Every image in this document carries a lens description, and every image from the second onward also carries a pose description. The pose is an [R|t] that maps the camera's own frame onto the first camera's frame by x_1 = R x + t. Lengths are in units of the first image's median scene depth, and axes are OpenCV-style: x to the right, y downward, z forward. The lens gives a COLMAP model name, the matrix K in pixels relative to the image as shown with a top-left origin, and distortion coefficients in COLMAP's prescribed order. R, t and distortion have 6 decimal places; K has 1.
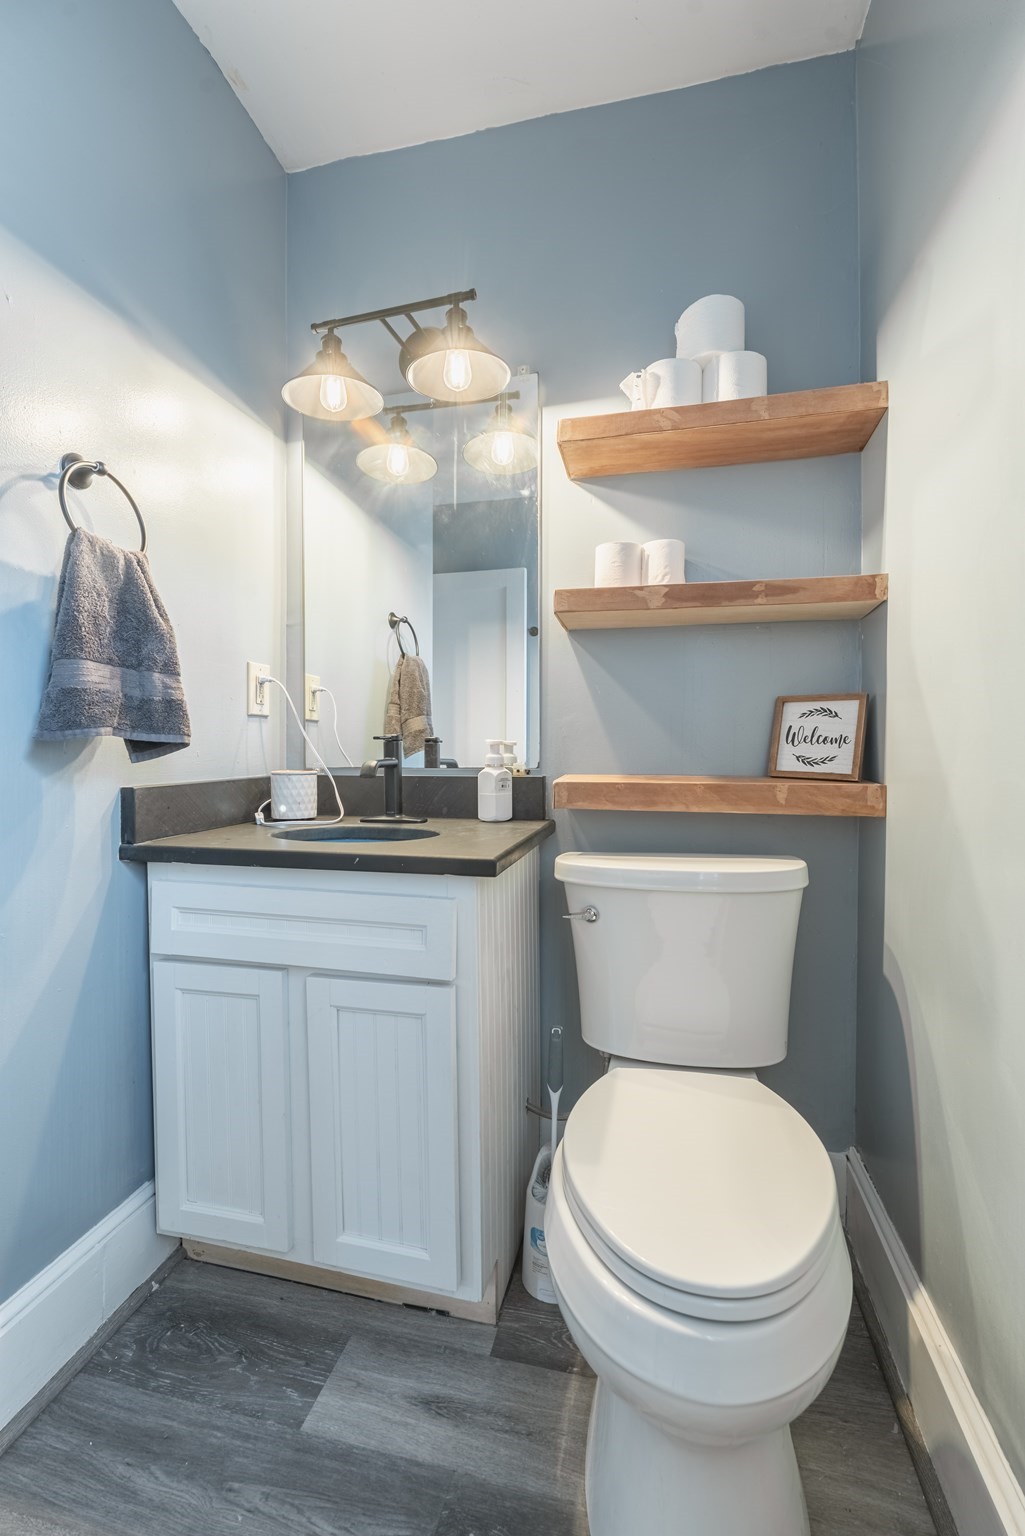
lens RADIAL K [[672.1, 0, 516.5], [0, 672.1, 761.7], [0, 0, 1]] dist [0.002491, 0.000302]
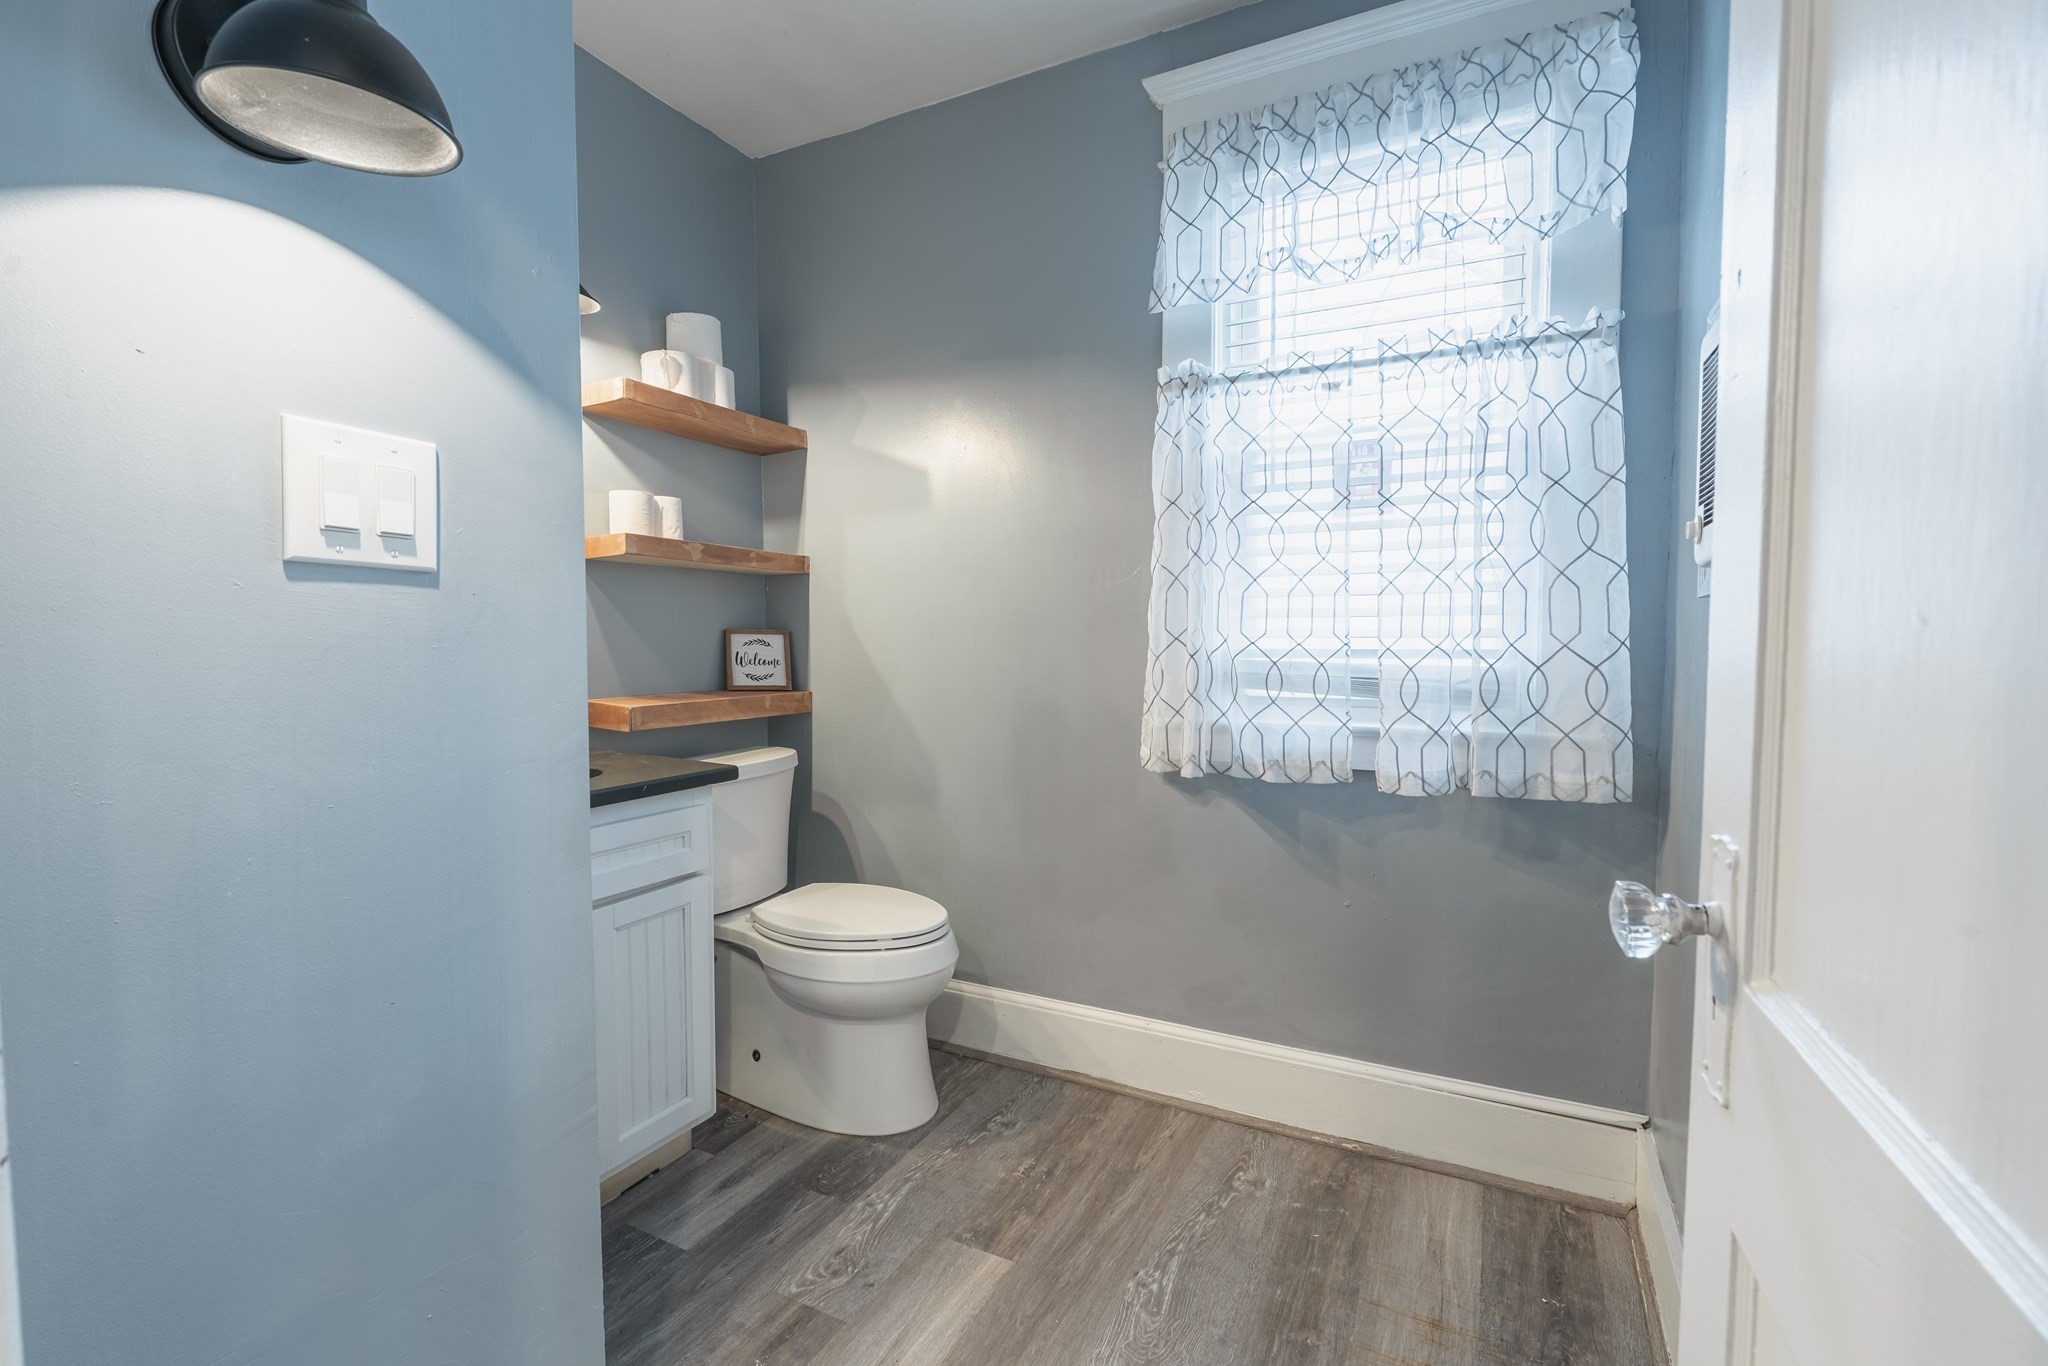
lens RADIAL K [[896.2, 0, 1035.7], [0, 896.2, 685.8], [0, 0, 1]] dist [0.002491, 0.000302]
pose [[0.226386, -0.057159, 0.972359, -1.269976], [0.011531, 0.998364, 0.056003, -0.083161], [-0.973969, -0.001466, 0.226675, 0.014798]]
